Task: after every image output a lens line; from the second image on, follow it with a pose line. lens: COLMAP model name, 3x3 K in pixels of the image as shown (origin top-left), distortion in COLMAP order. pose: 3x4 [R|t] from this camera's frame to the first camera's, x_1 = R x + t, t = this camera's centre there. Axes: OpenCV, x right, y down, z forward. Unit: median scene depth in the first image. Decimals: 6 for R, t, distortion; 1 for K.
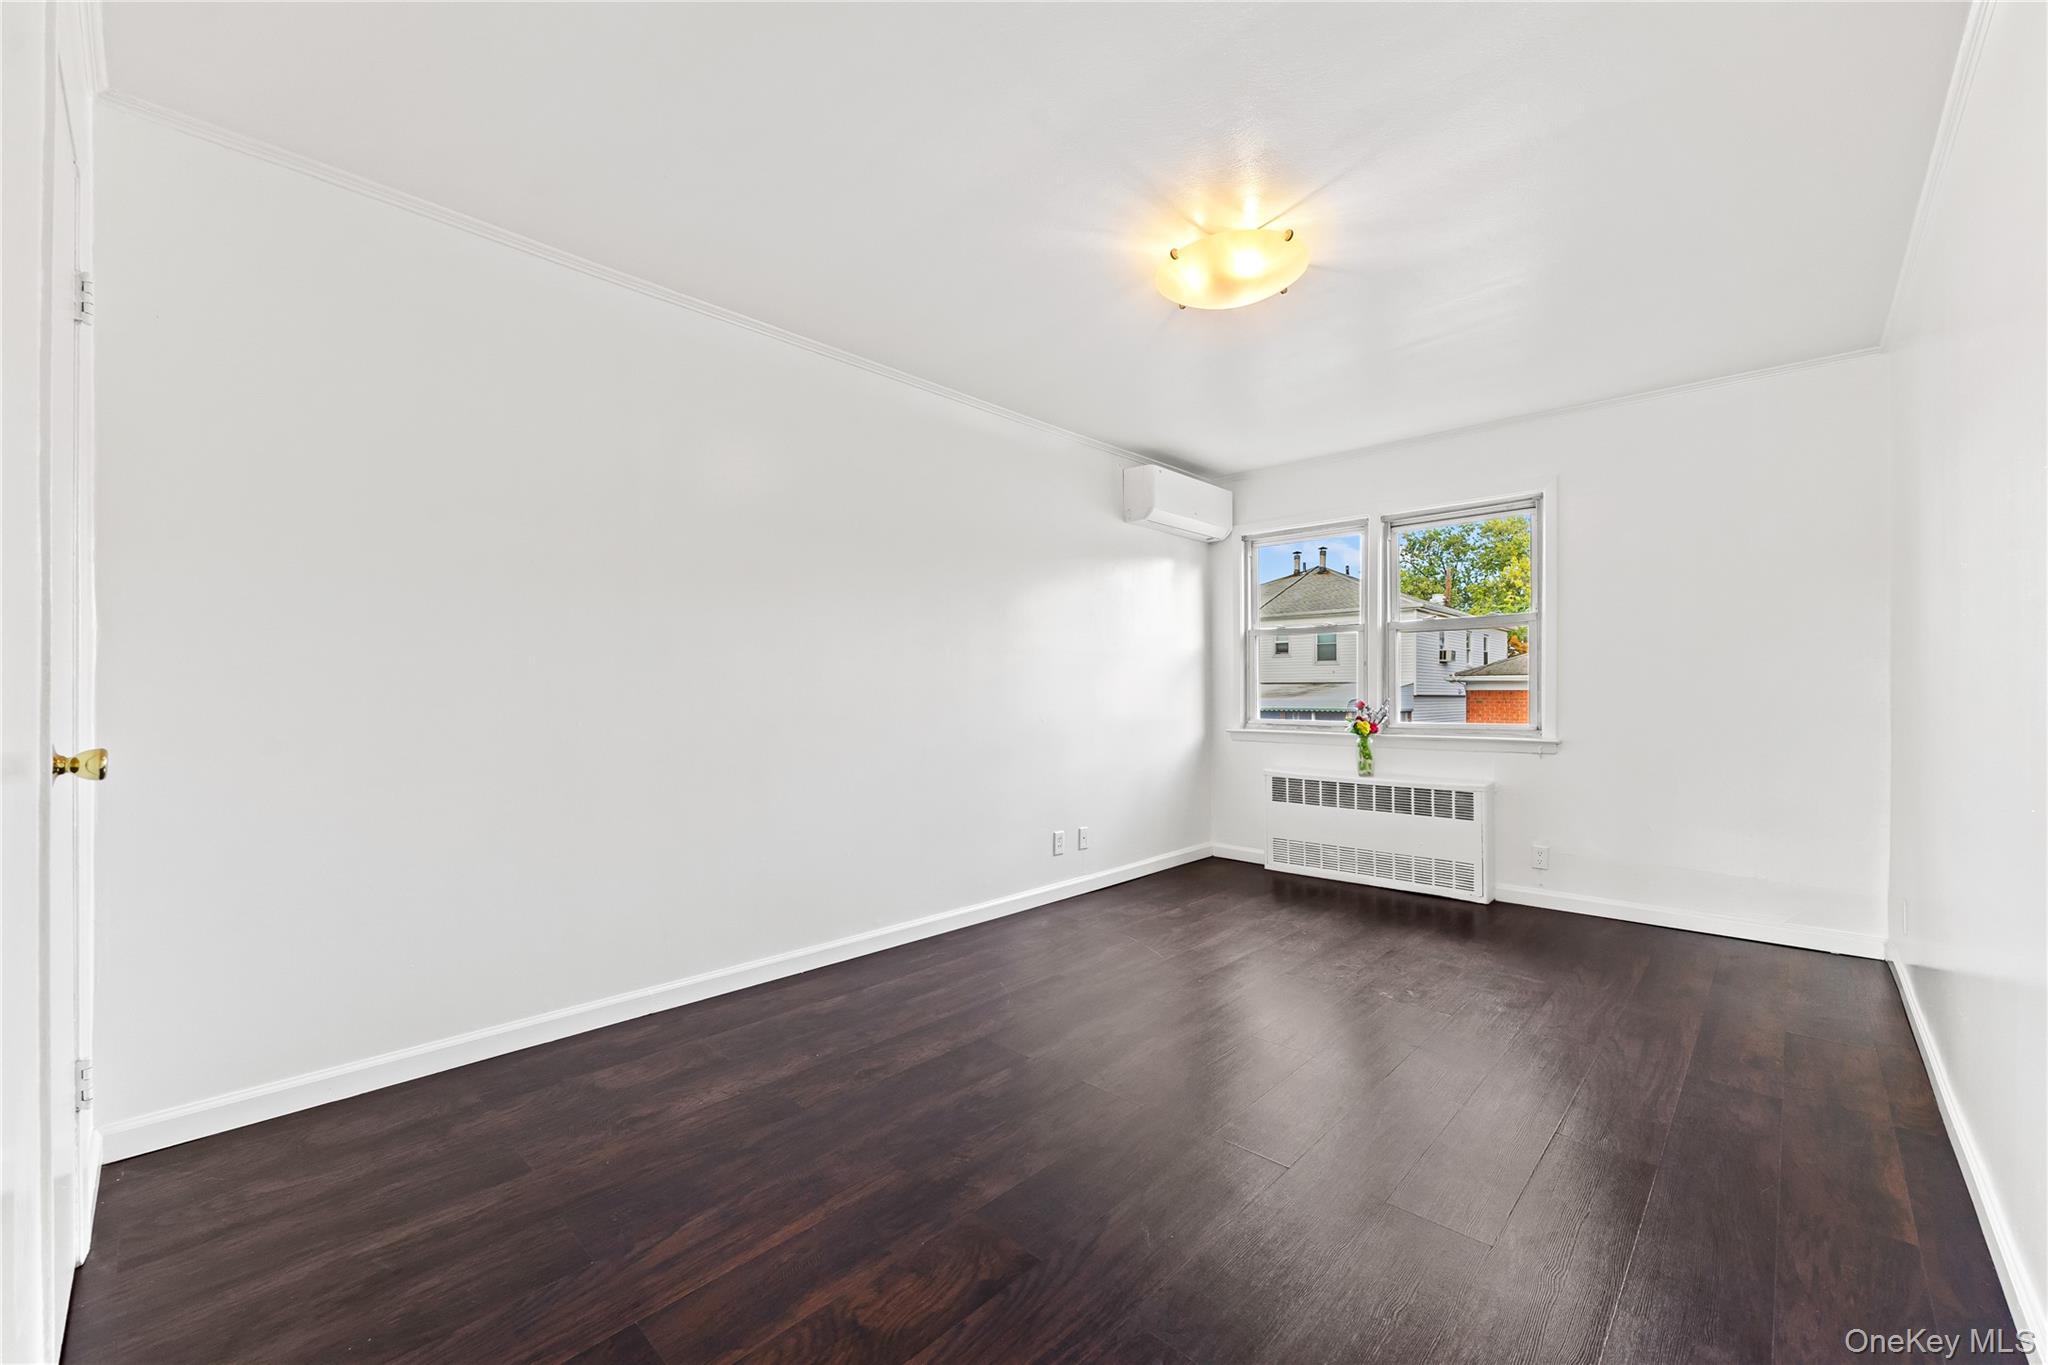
lens RADIAL K [[831.2, 0, 1036.8], [0, 831.2, 678.1], [0, 0, 1]] dist [0.000786, 0.000205]
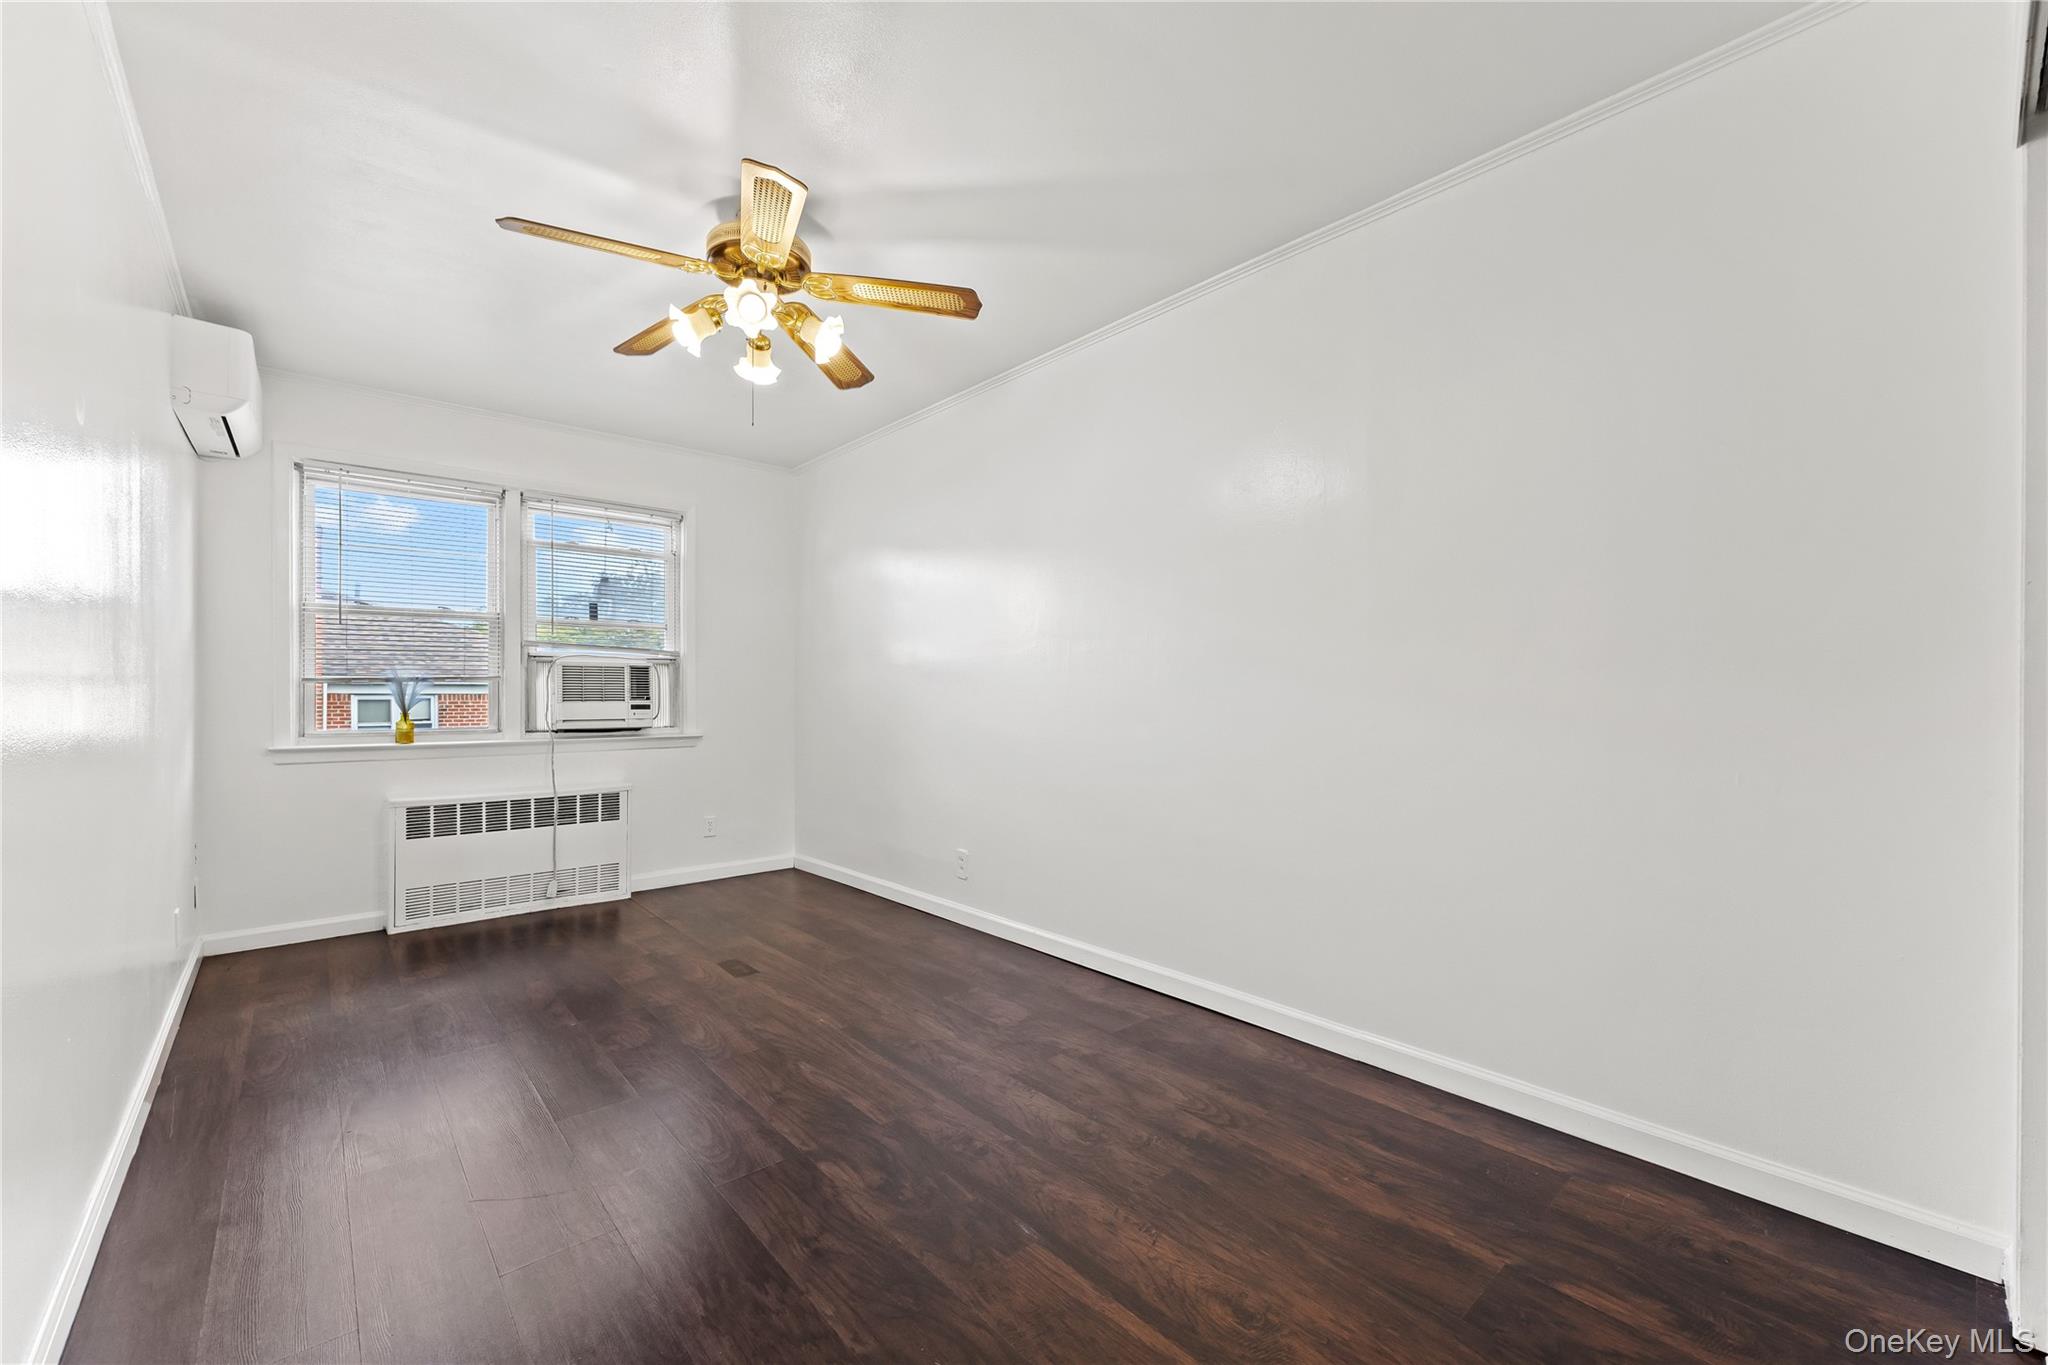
lens RADIAL K [[831.2, 0, 1034.9], [0, 831.2, 697.3], [0, 0, 1]] dist [0.000786, 0.000205]
pose [[0.095519, -0.001949, 0.995426, -0.423336], [-0.005203, 0.999983, 0.002457, 0.017846], [-0.995414, -0.005414, 0.095508, 0.403521]]
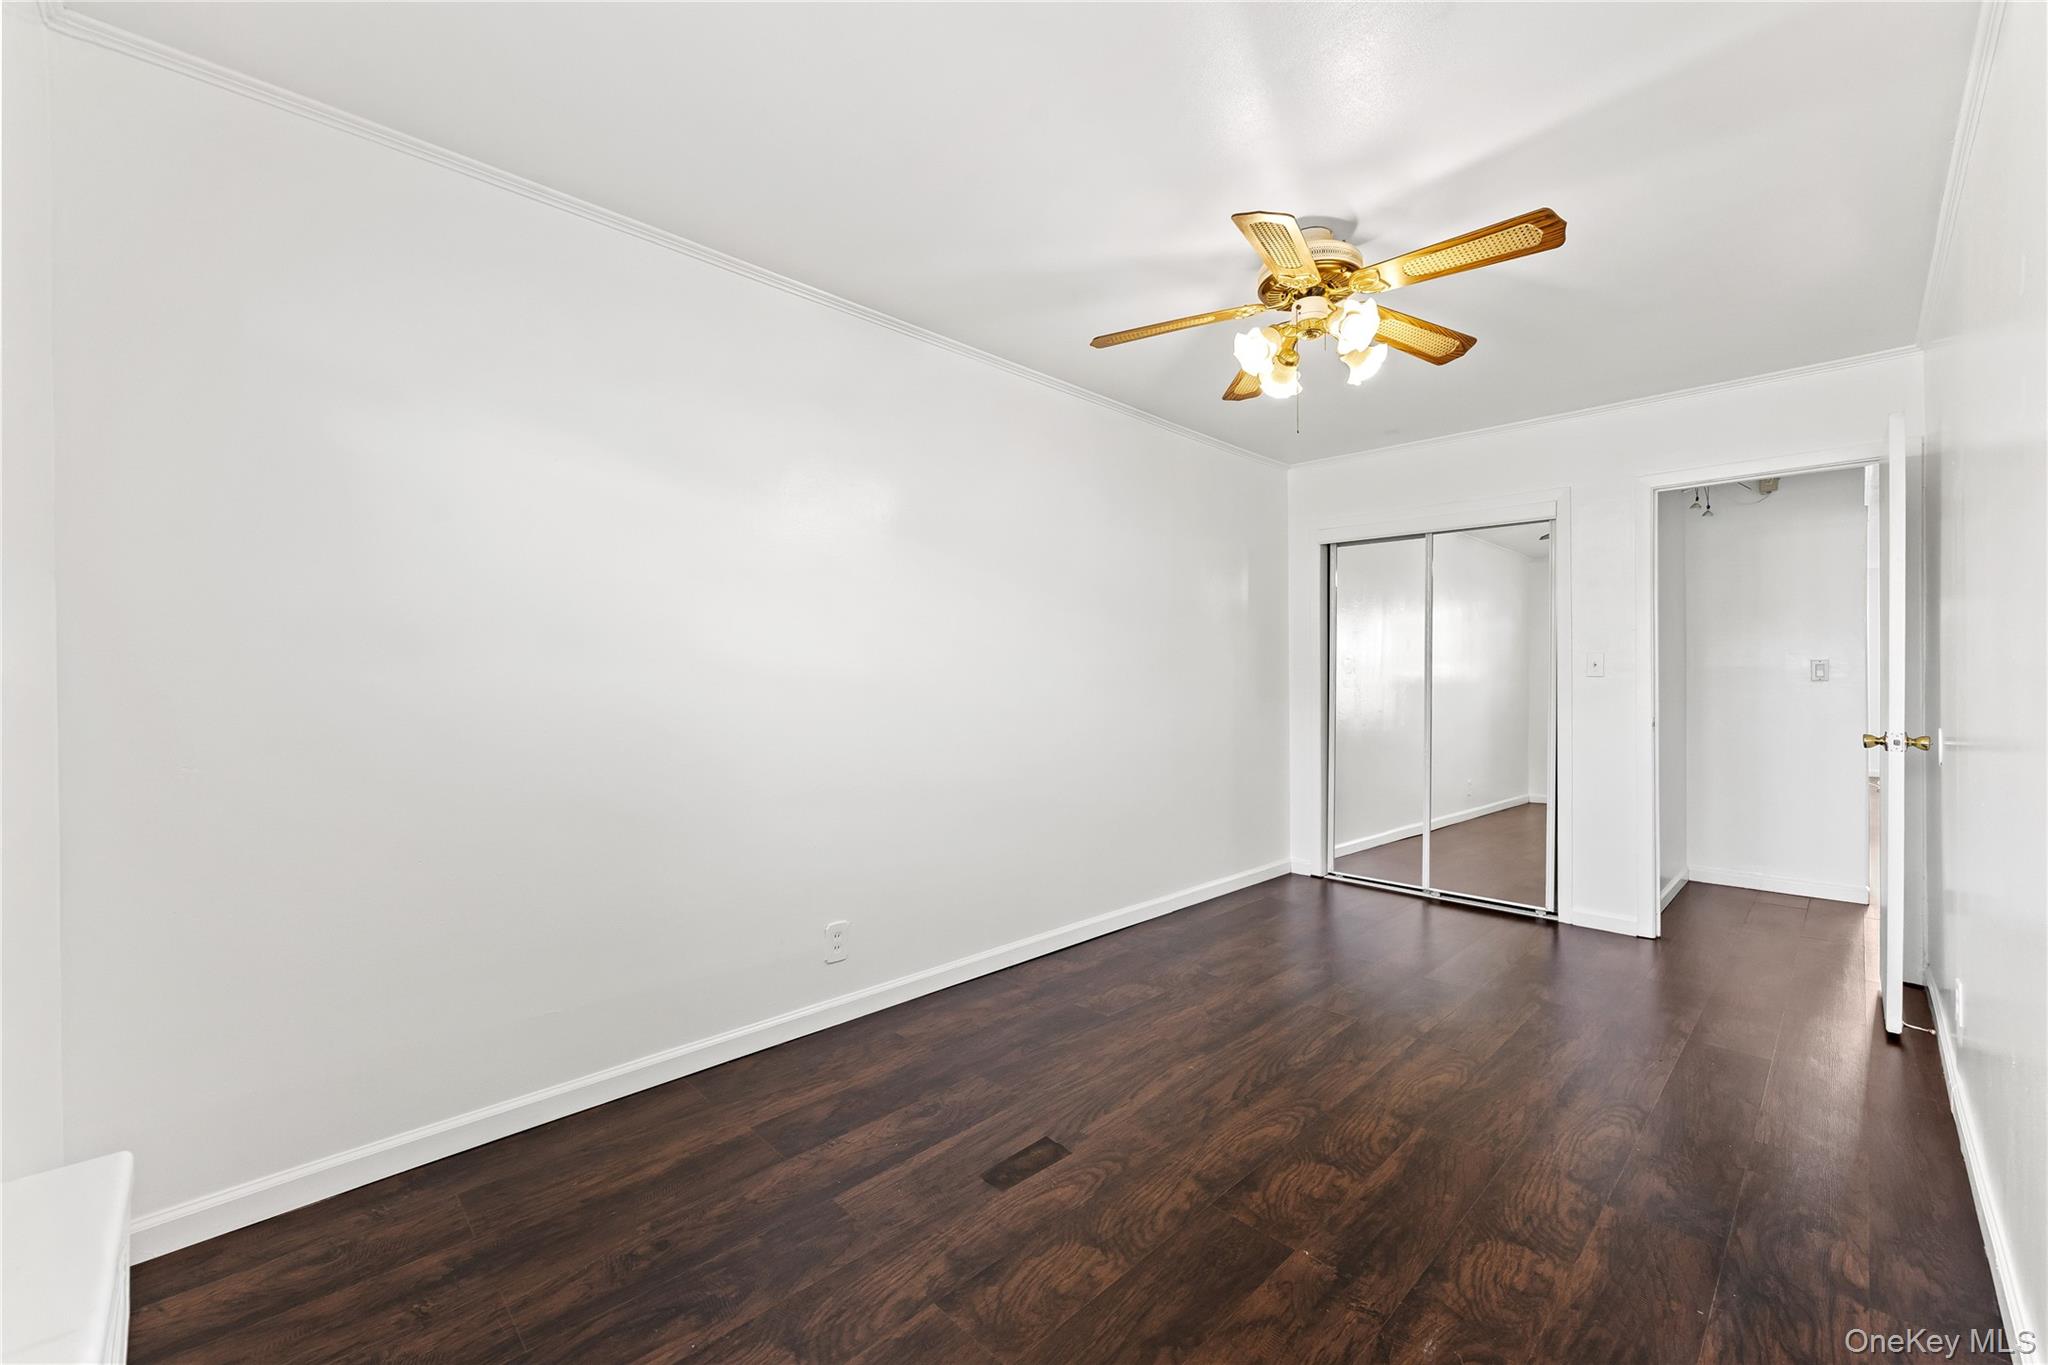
lens RADIAL K [[831.2, 0, 1030.8], [0, 831.2, 685.7], [0, 0, 1]] dist [0.000786, 0.000205]
pose [[-0.999519, 0.005639, 0.030490, 0.210228], [0.005420, 0.999959, -0.007246, 0.008837], [-0.030529, -0.007077, -0.999509, 1.118748]]
